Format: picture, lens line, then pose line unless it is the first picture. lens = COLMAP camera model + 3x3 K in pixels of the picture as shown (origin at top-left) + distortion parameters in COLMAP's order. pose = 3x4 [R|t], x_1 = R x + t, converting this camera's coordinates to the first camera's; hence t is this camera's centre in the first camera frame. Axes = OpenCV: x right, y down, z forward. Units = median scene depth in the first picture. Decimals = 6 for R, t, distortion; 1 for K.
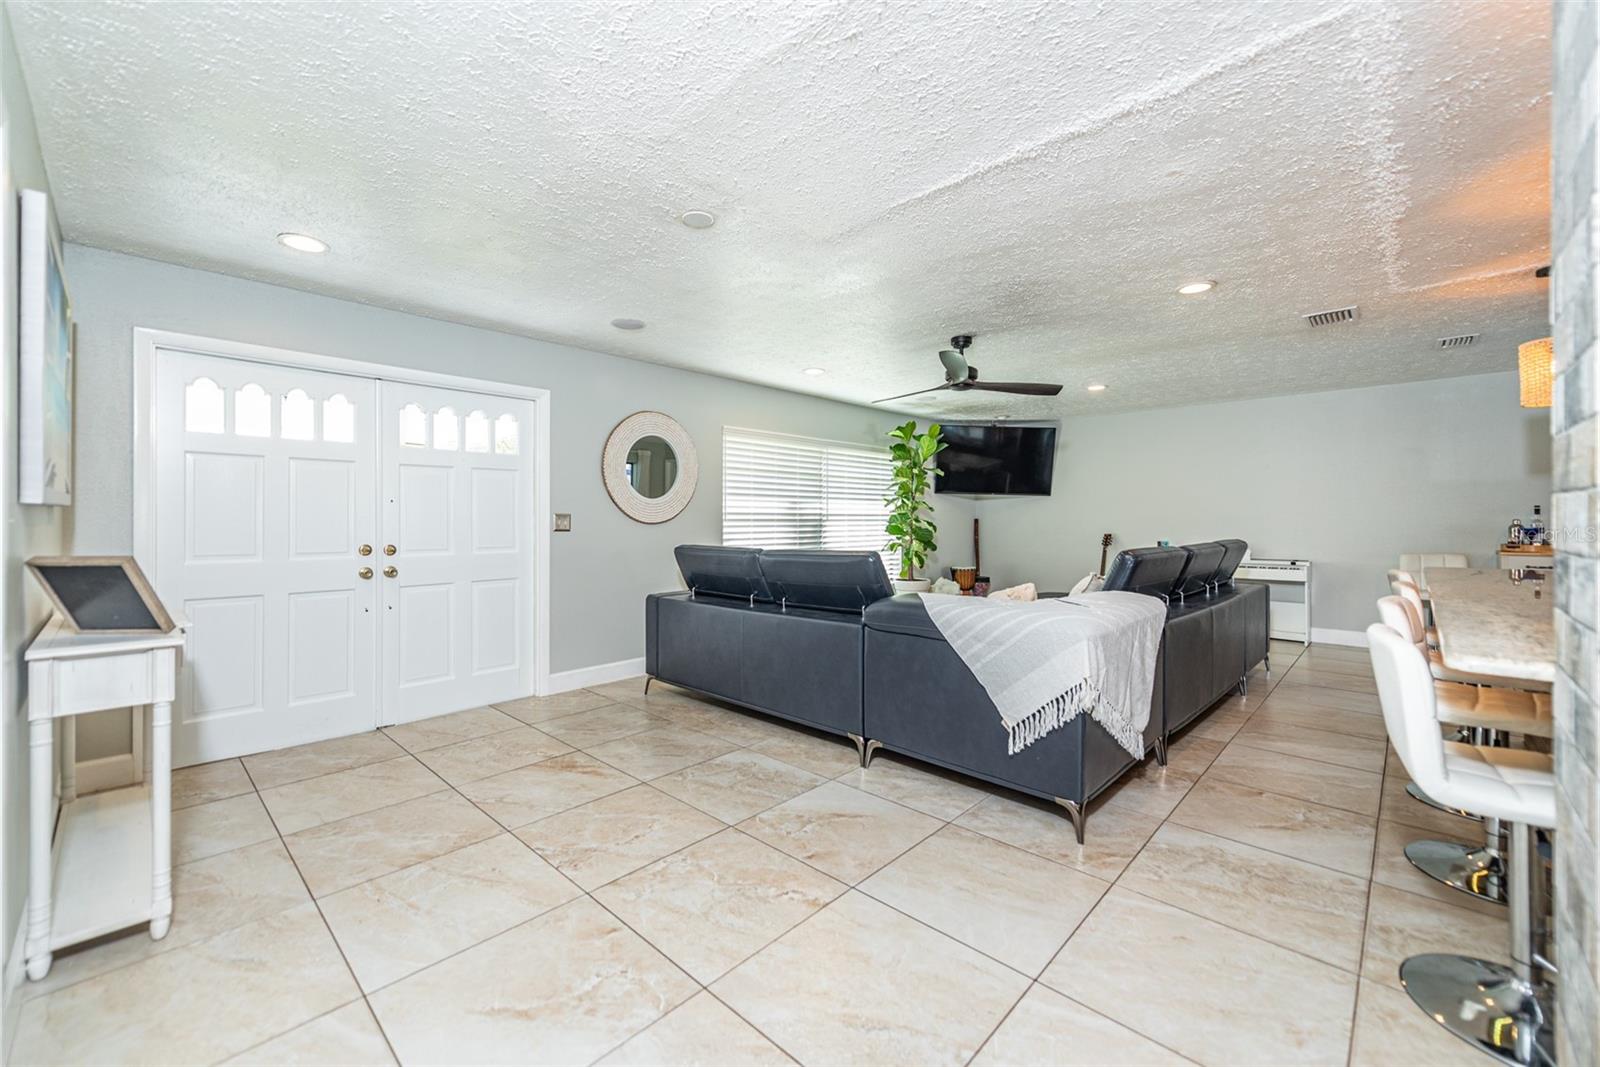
lens RADIAL K [[636.9, 0, 801.5], [0, 636.9, 517.1], [0, 0, 1]] dist [0.011235, -0.001829]
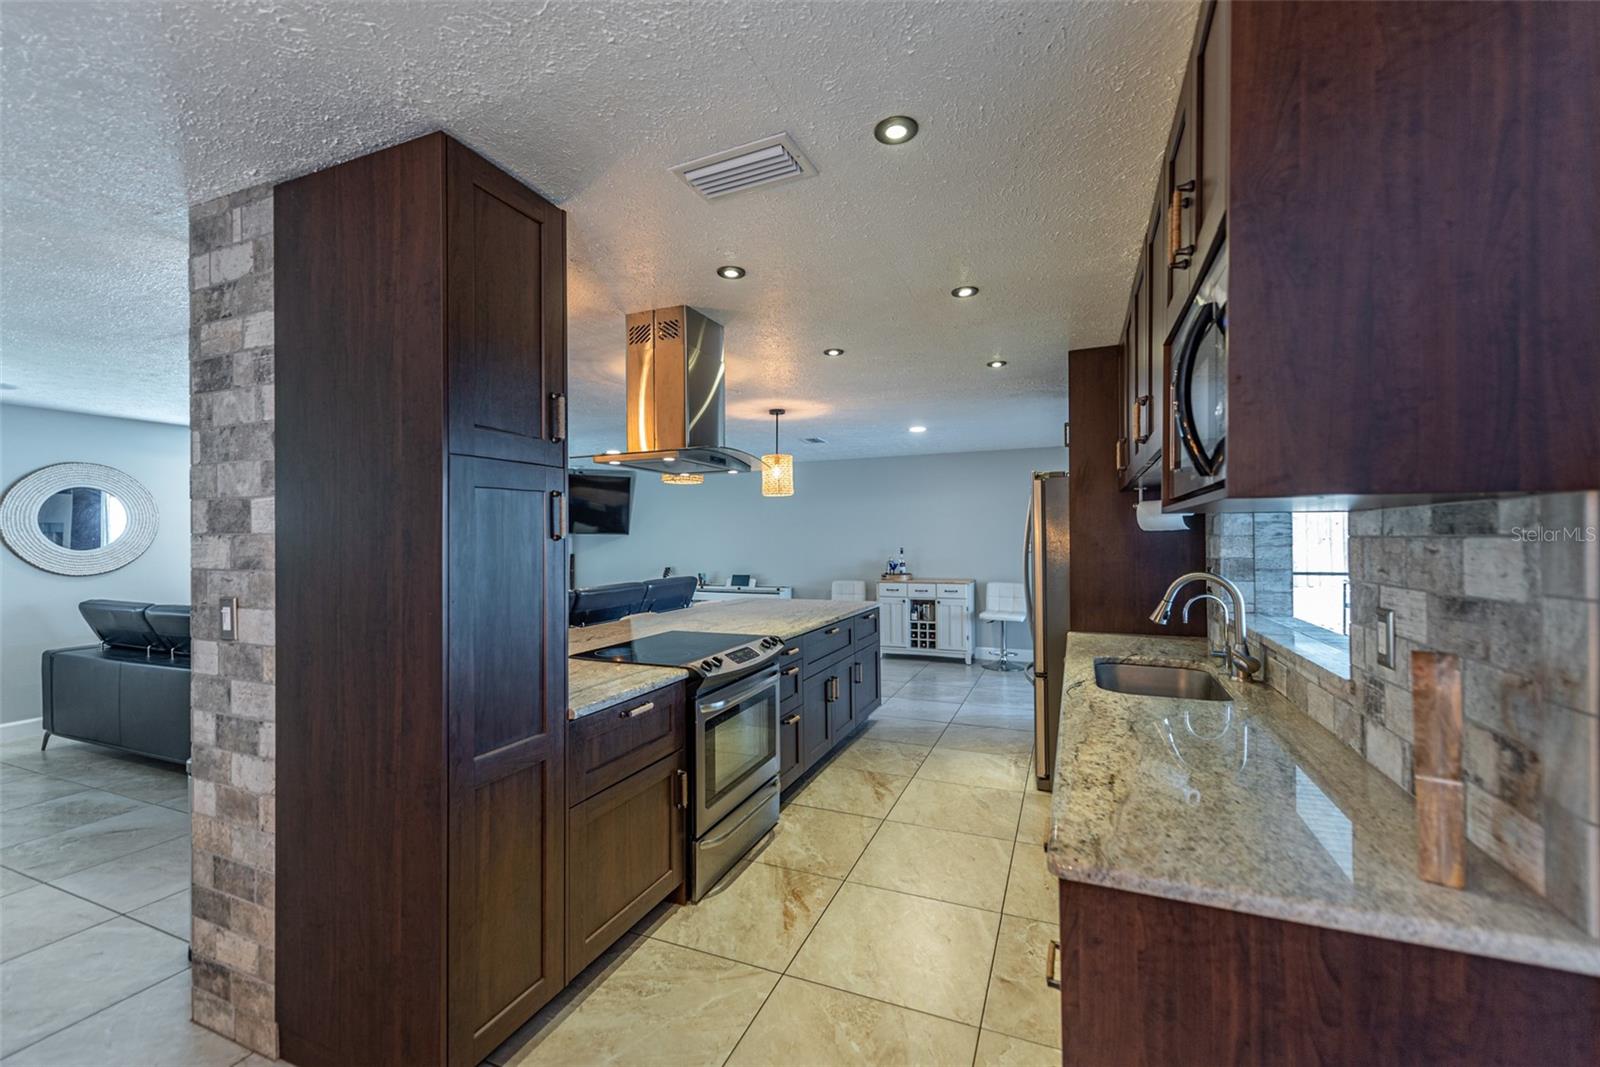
lens RADIAL K [[636.9, 0, 795.6], [0, 636.9, 544.5], [0, 0, 1]] dist [0.011235, -0.001829]
pose [[0.935856, -0.005025, 0.352346, 0.501844], [0.001551, 0.999947, 0.010143, -0.052708], [-0.352379, -0.008946, 0.935815, -0.352055]]
